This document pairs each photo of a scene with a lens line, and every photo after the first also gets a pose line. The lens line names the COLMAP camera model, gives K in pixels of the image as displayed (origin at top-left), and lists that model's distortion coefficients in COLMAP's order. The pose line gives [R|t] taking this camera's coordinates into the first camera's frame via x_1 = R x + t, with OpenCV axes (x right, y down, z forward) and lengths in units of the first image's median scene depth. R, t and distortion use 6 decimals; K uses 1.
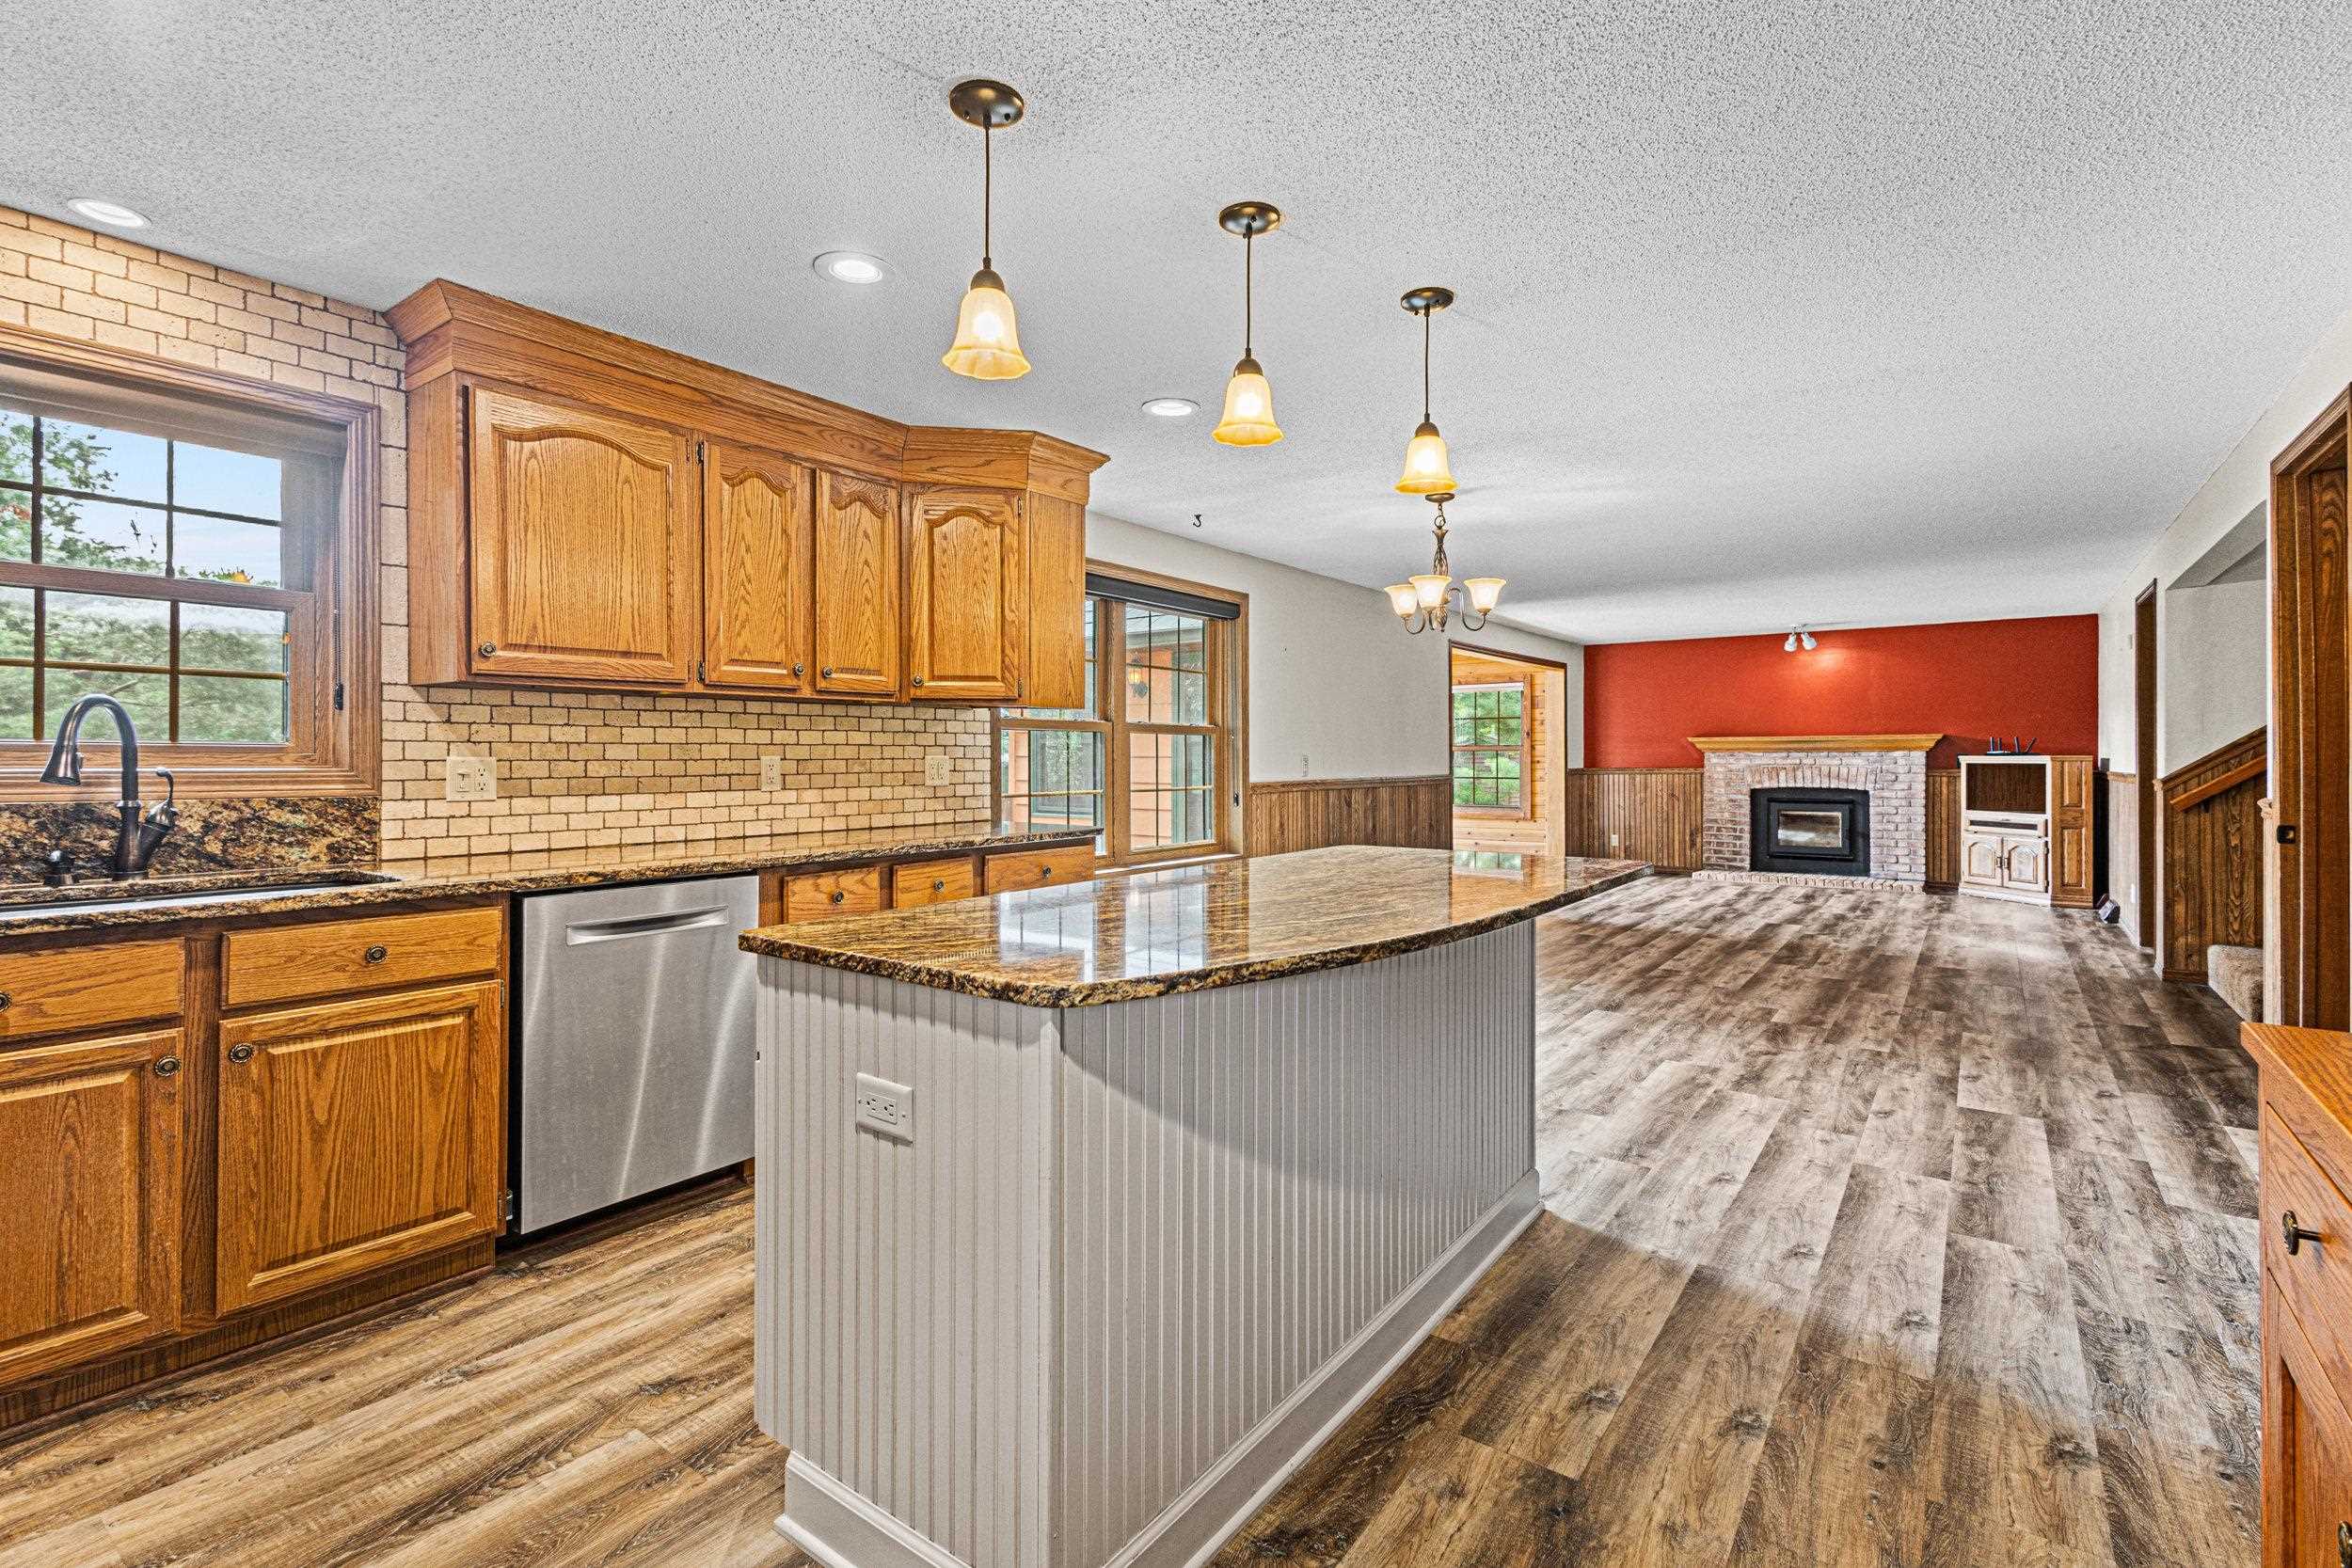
lens RADIAL K [[1084.2, 0, 1169.6], [0, 1084.2, 758.7], [0, 0, 1]] dist [0.010374, -0.005440]
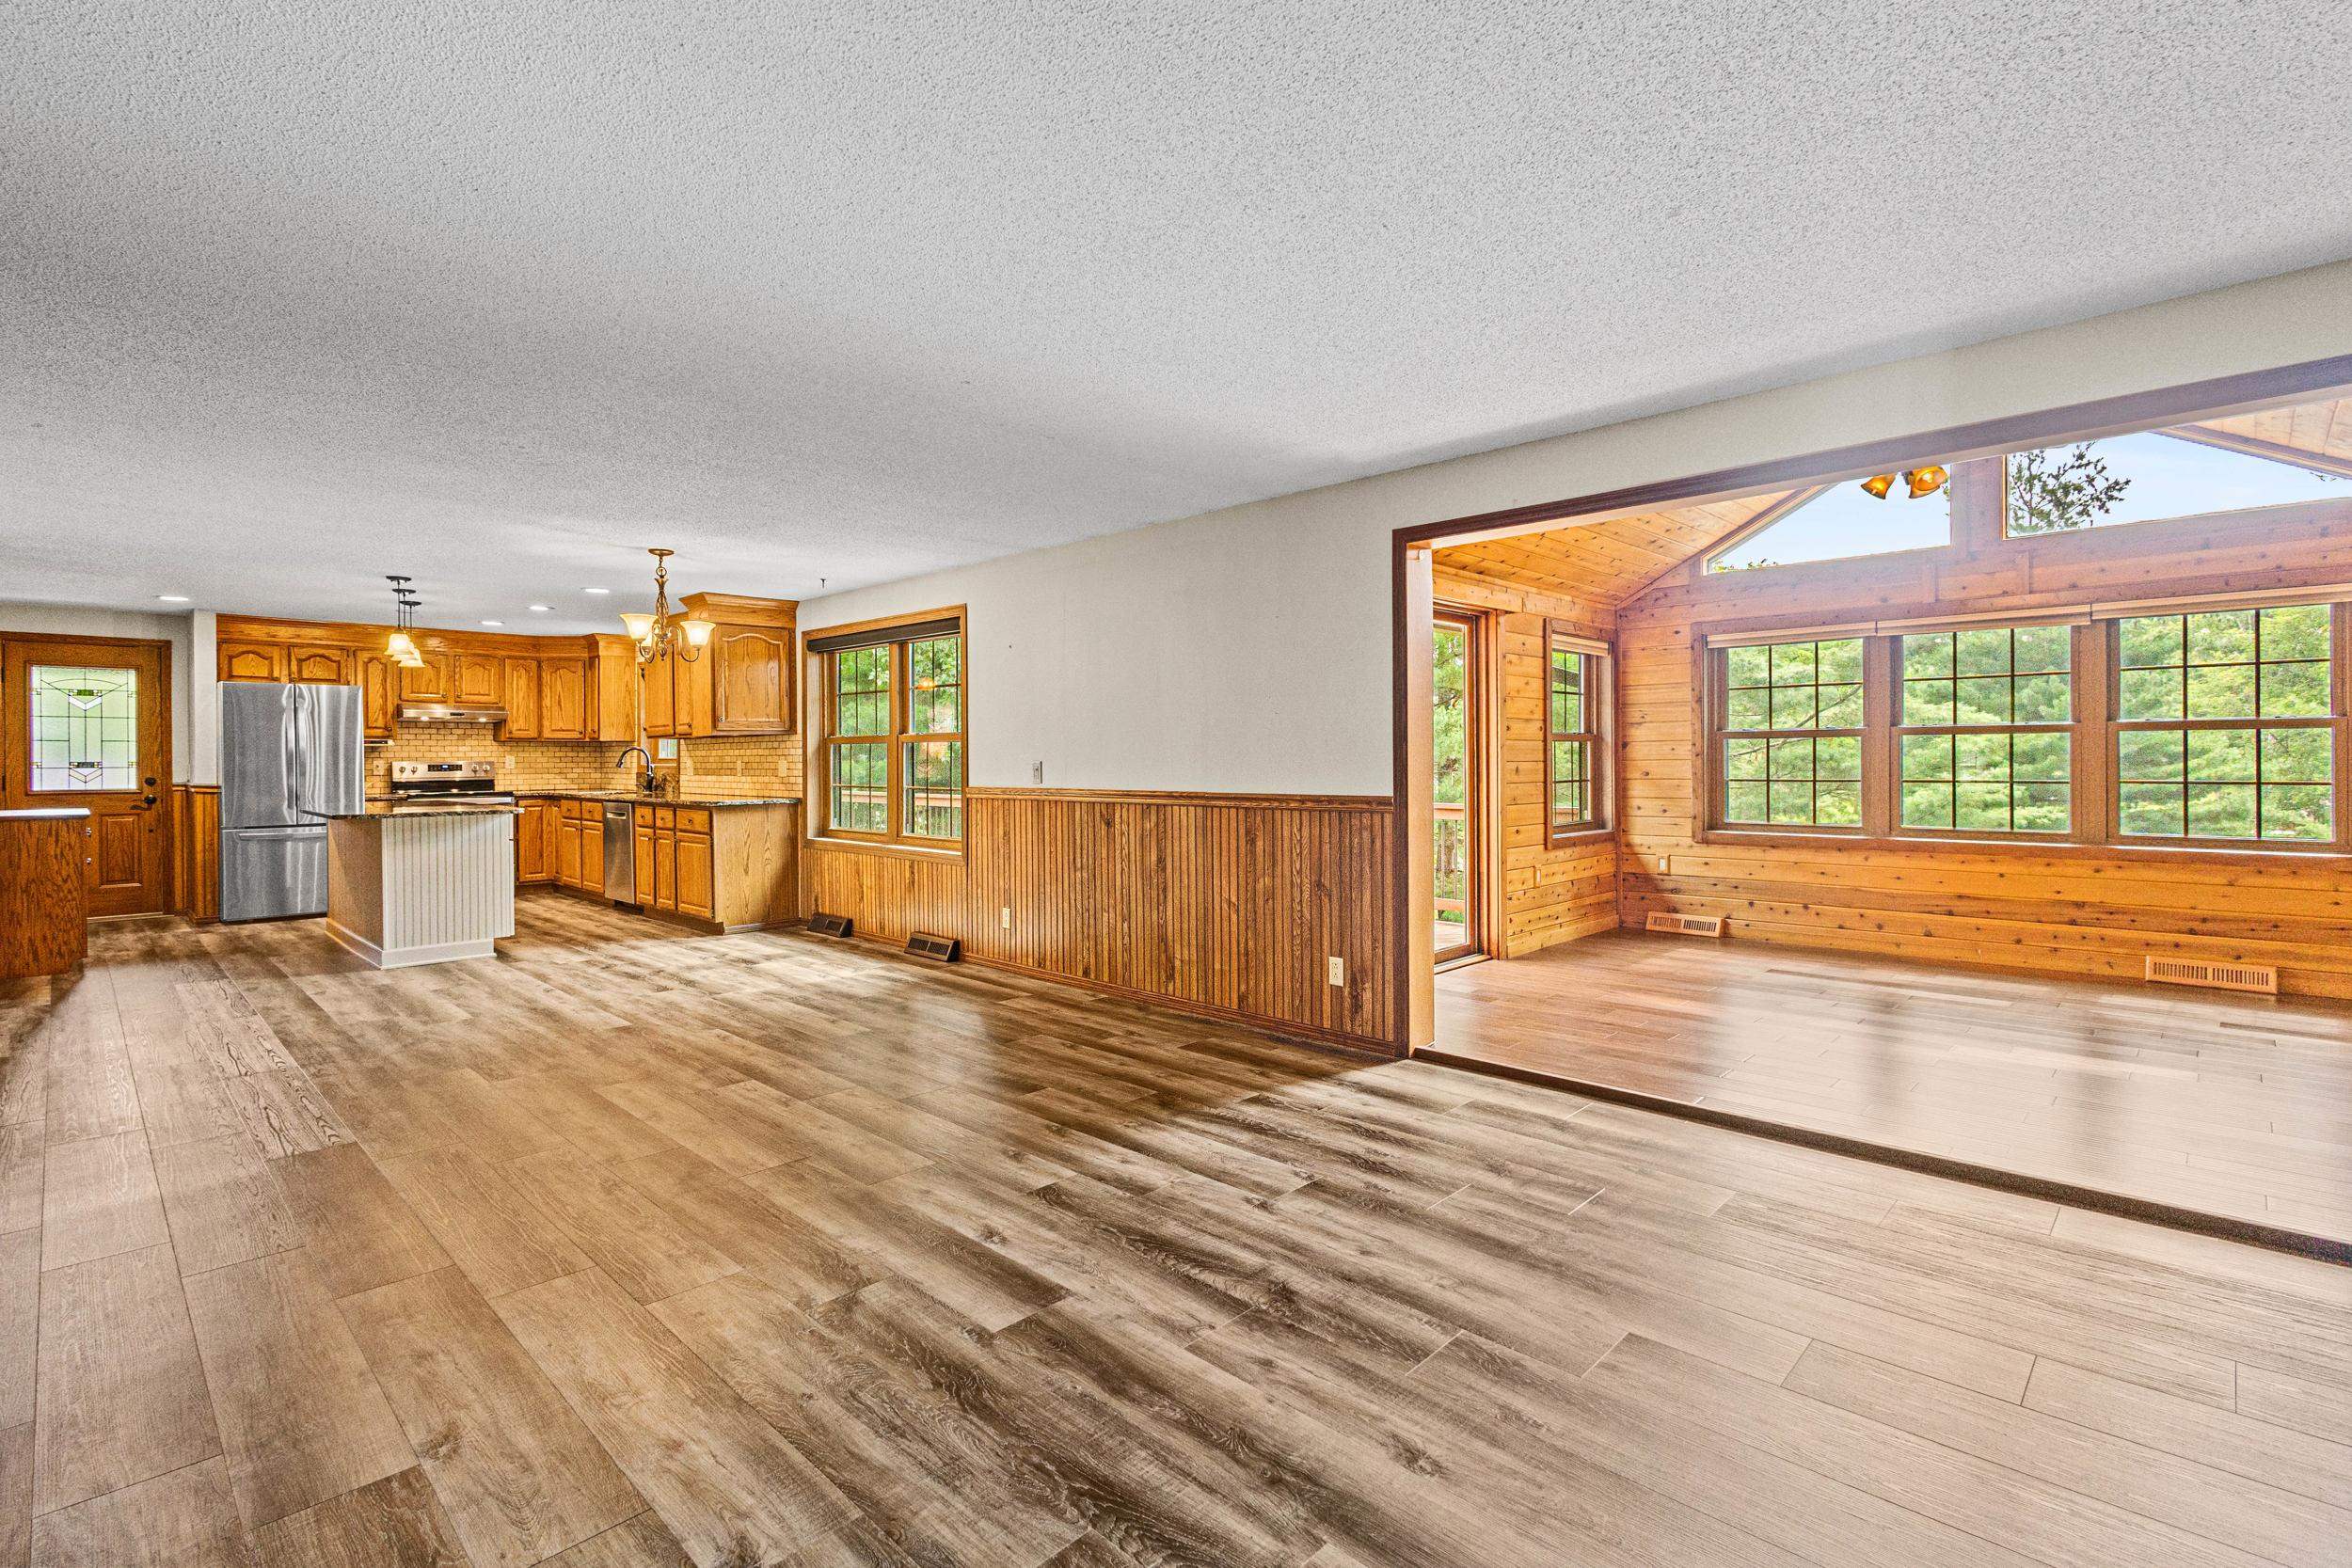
lens RADIAL K [[1084.2, 0, 1192.4], [0, 1084.2, 762.6], [0, 0, 1]] dist [0.010374, -0.005440]
pose [[-0.125795, 0.007398, -0.992029, 2.093354], [0.004159, 0.999967, 0.006930, -0.013262], [0.992048, -0.003255, -0.125821, 2.626203]]
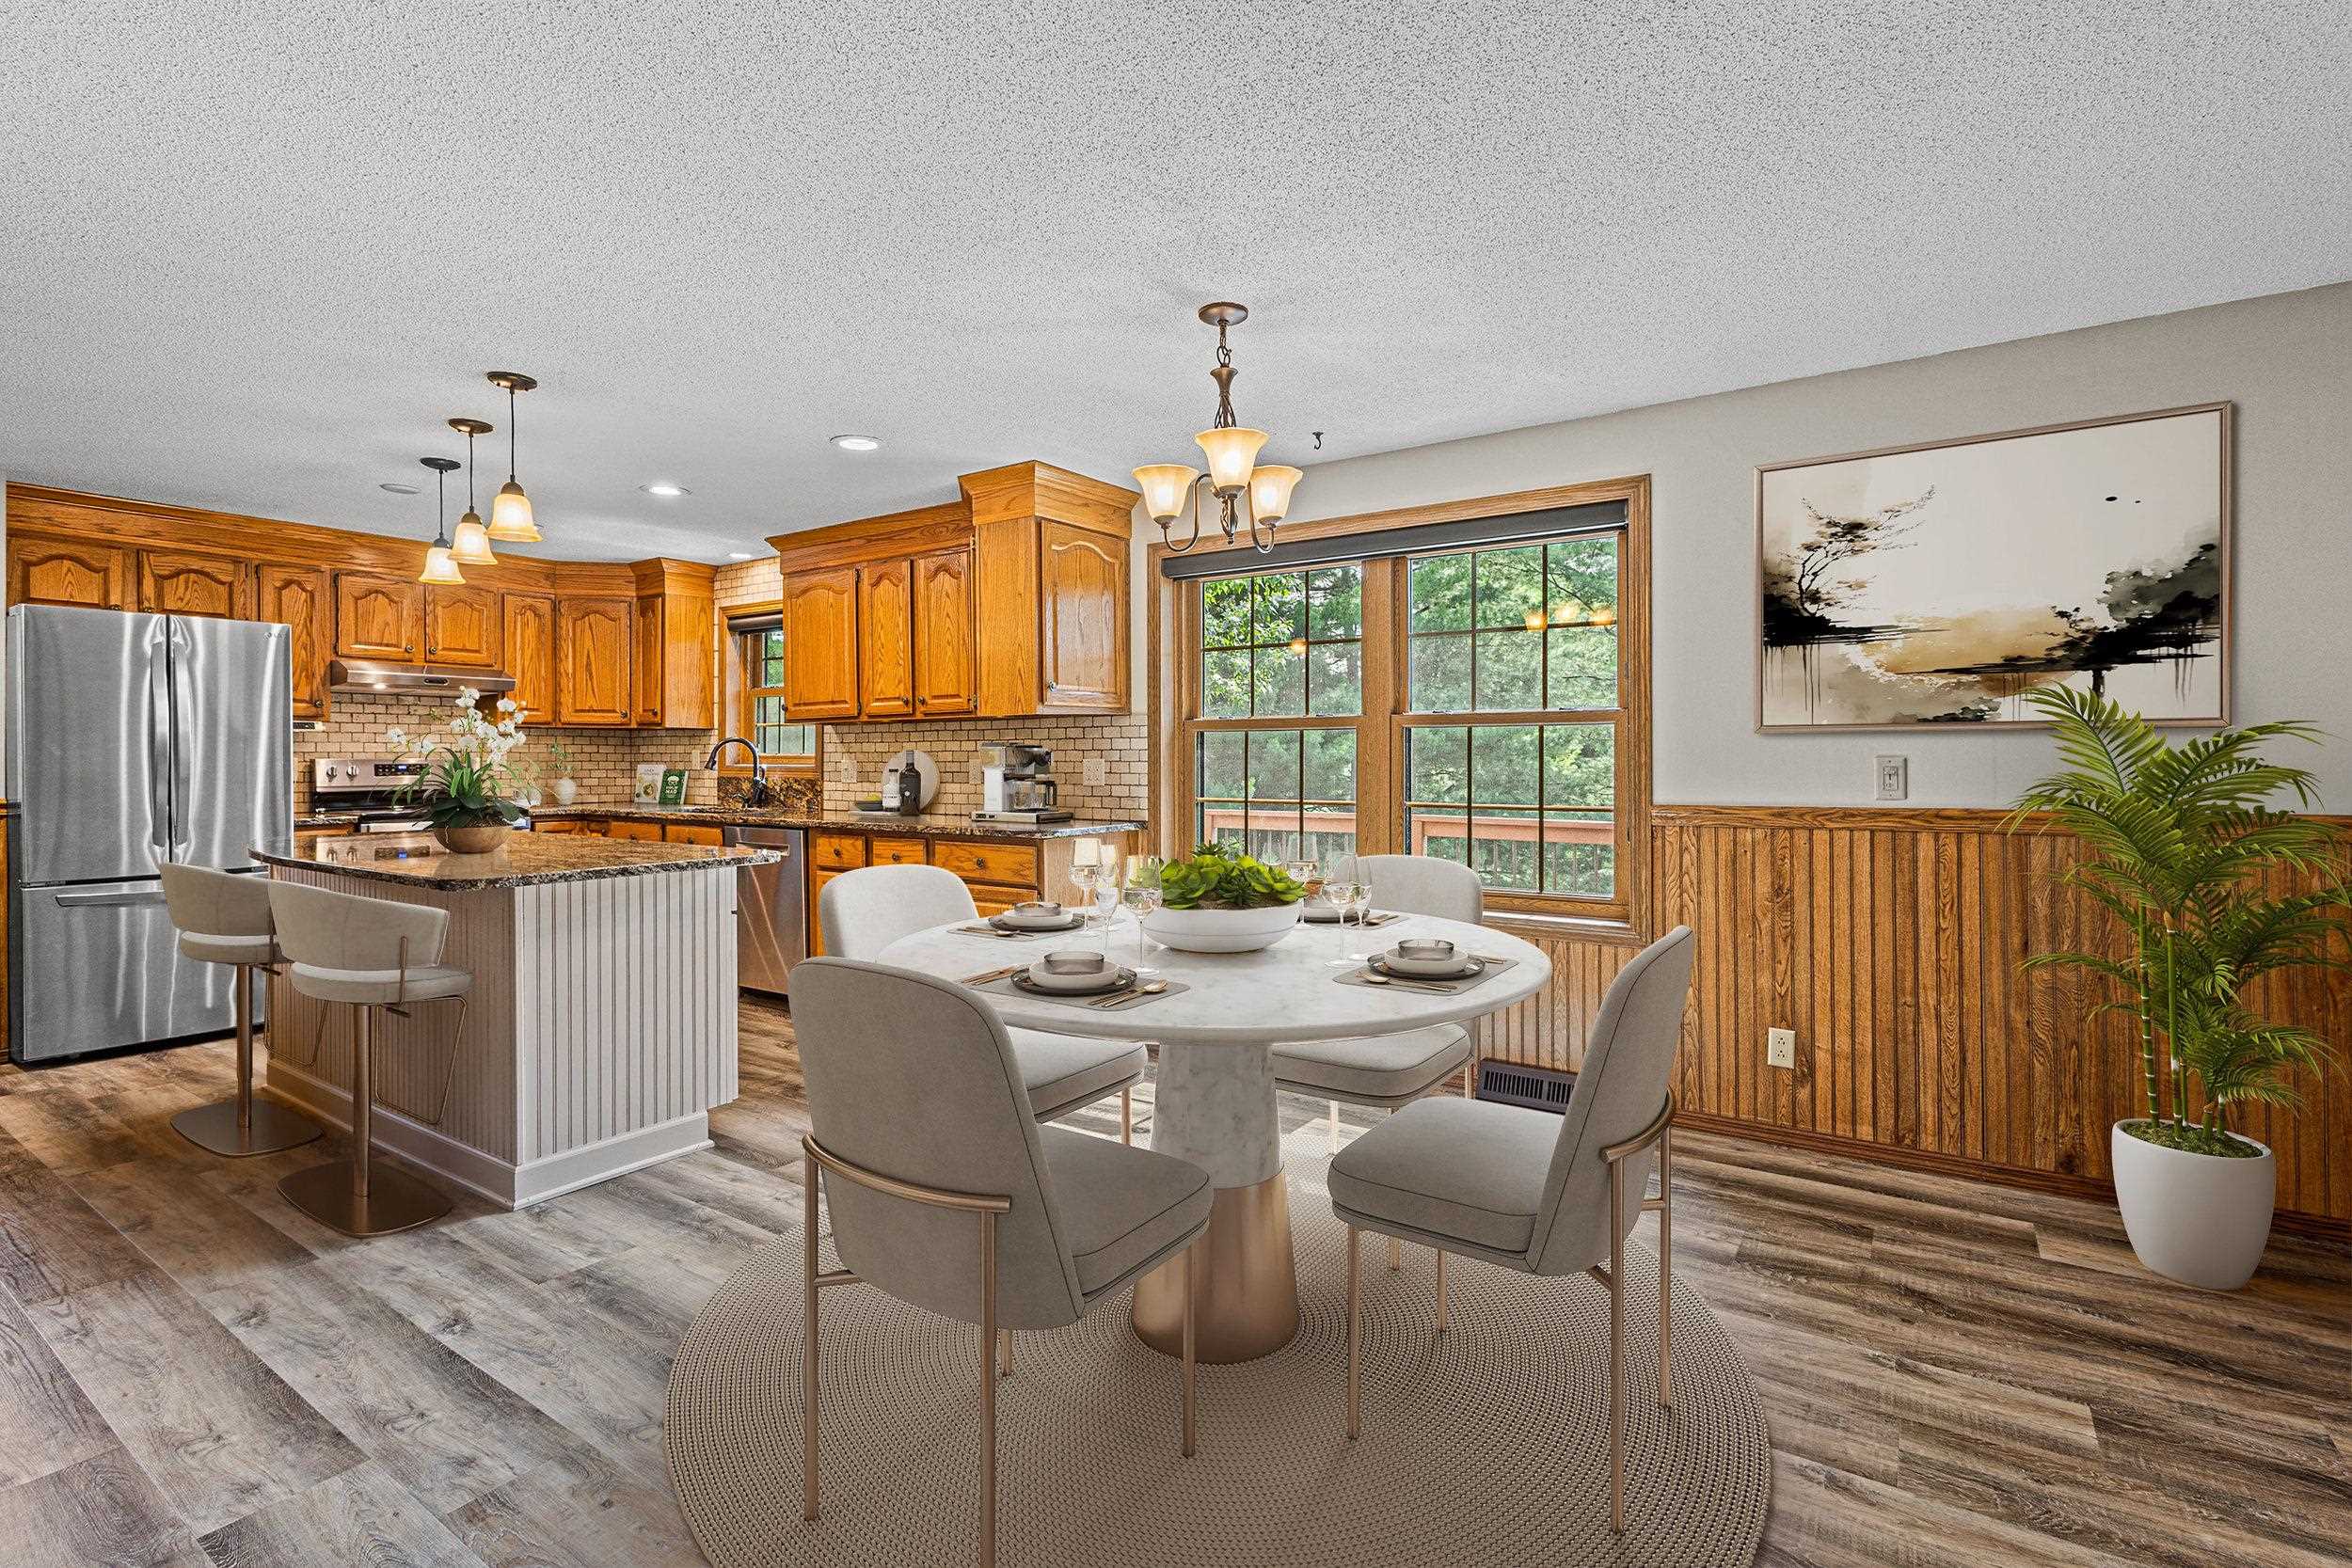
lens RADIAL K [[1084.2, 0, 1185.4], [0, 1084.2, 763.8], [0, 0, 1]] dist [0.010374, -0.005440]
pose [[0.039119, 0.004753, -0.999223, 1.243067], [0.000662, 0.999988, 0.004782, -0.003986], [0.999234, -0.000848, 0.039116, 1.432477]]
